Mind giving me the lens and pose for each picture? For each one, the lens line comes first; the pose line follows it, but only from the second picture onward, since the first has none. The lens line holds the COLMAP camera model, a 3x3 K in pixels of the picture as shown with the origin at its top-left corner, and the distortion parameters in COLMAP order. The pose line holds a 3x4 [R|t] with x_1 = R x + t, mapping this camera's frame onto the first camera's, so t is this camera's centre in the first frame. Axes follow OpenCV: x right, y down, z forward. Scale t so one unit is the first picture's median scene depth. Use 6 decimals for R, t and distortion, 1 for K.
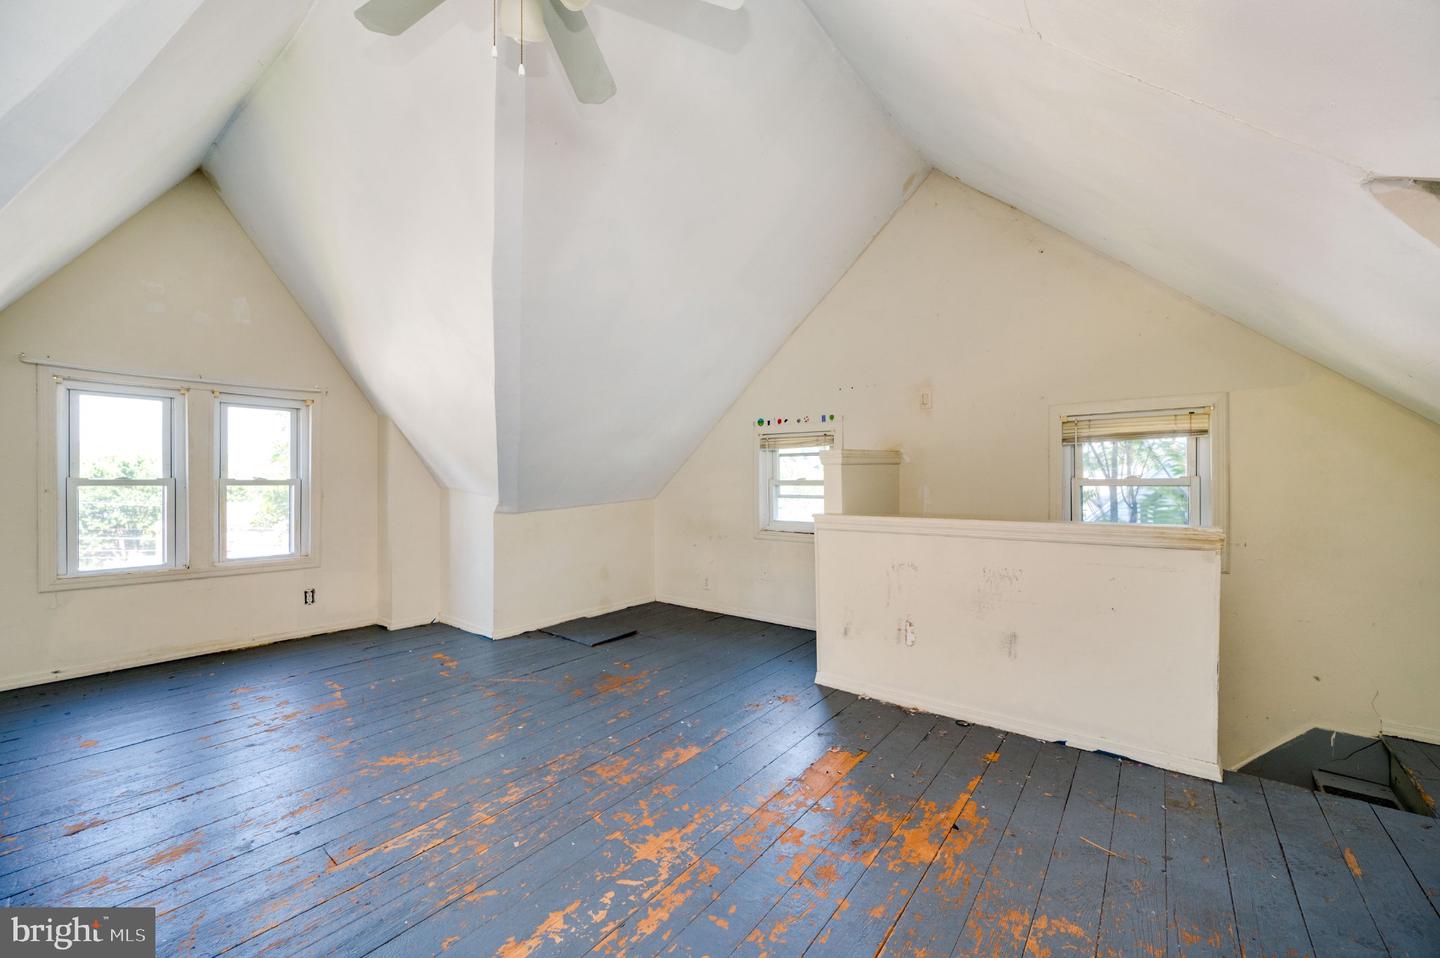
lens RADIAL K [[565.2, 0, 726.1], [0, 565.2, 472.0], [0, 0, 1]] dist [-0.001750, -0.000116]
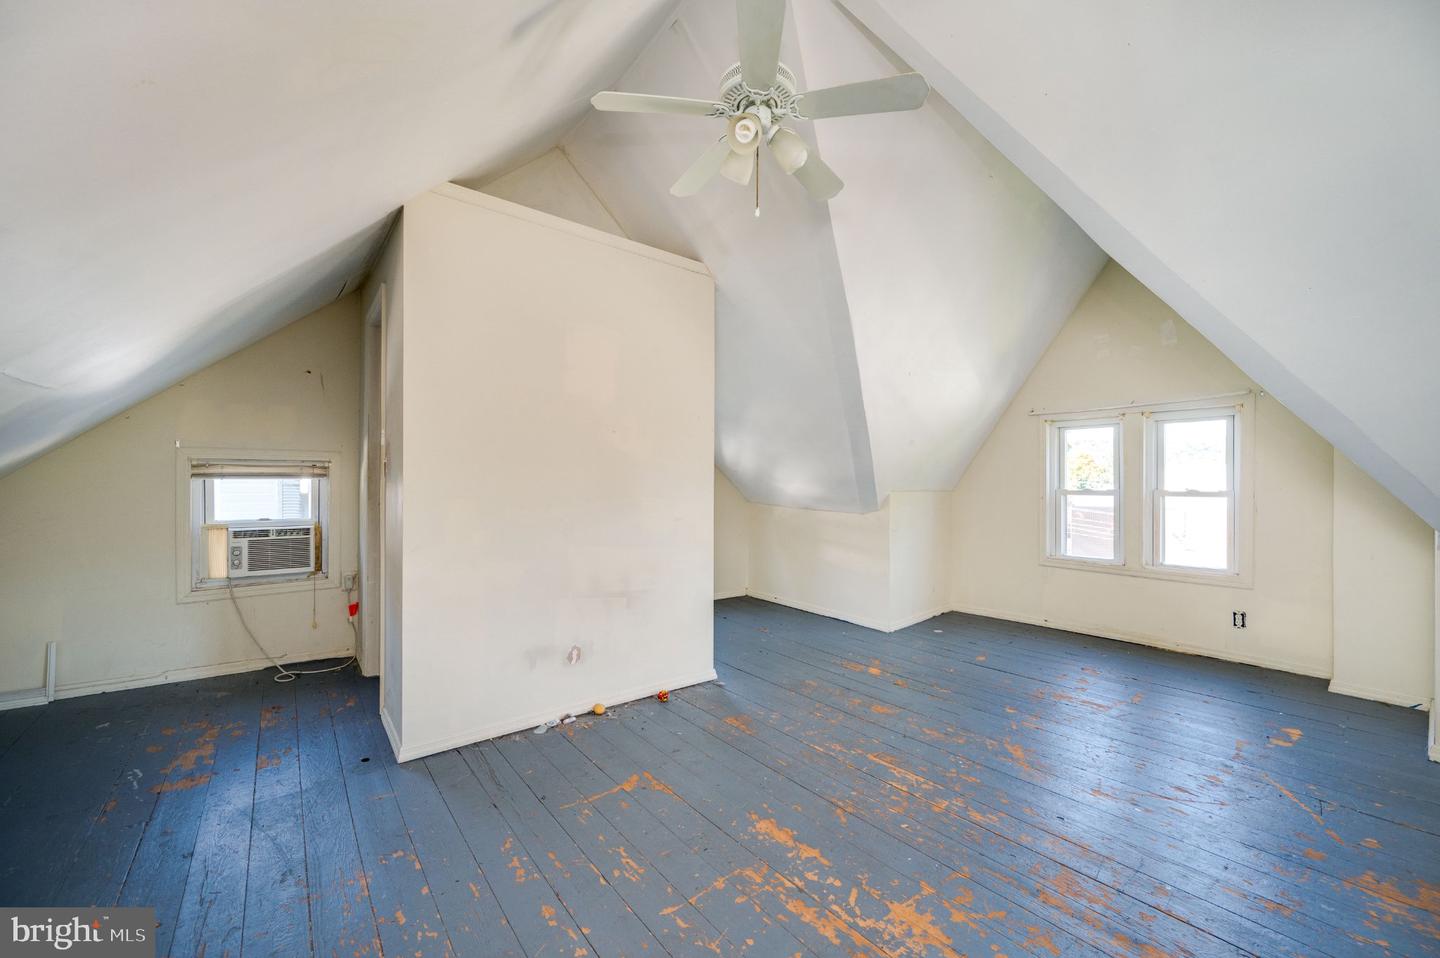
lens RADIAL K [[565.2, 0, 726.1], [0, 565.2, 472.0], [0, 0, 1]] dist [-0.001750, -0.000116]
pose [[-0.234256, -0.026557, -0.971812, 0.544713], [0.008847, 0.999527, -0.029447, 0.002597], [0.972135, -0.015496, -0.233910, 0.641716]]
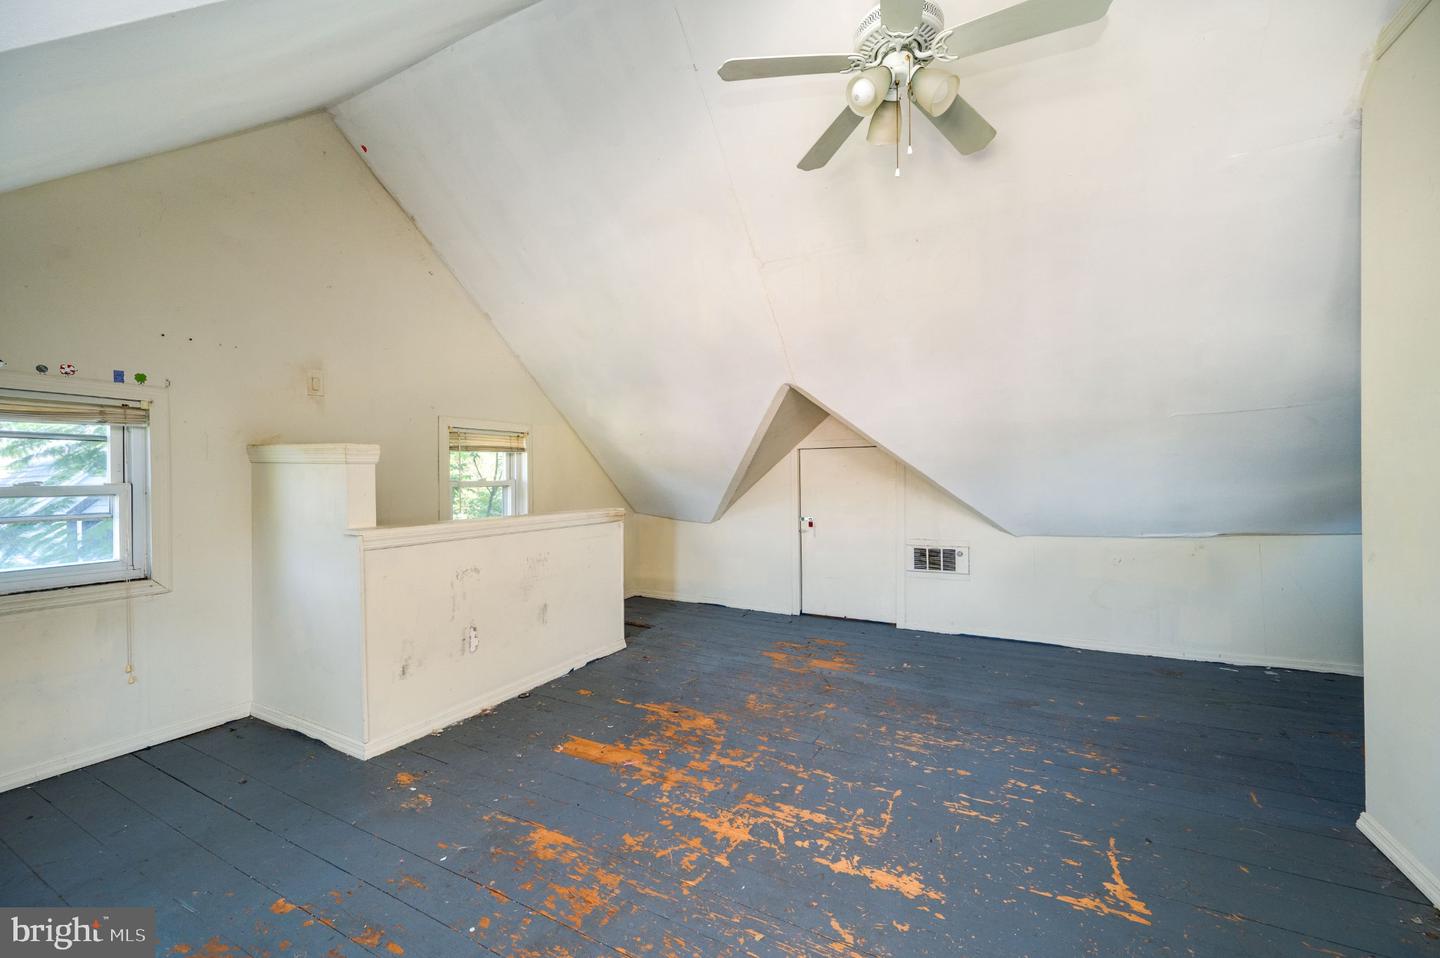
lens RADIAL K [[565.2, 0, 726.1], [0, 565.2, 472.0], [0, 0, 1]] dist [-0.001750, -0.000116]
pose [[-0.179399, 0.014003, 0.983677, -0.800504], [-0.007573, 0.999849, -0.015614, 0.007951], [-0.983747, -0.010250, -0.179266, 0.825255]]
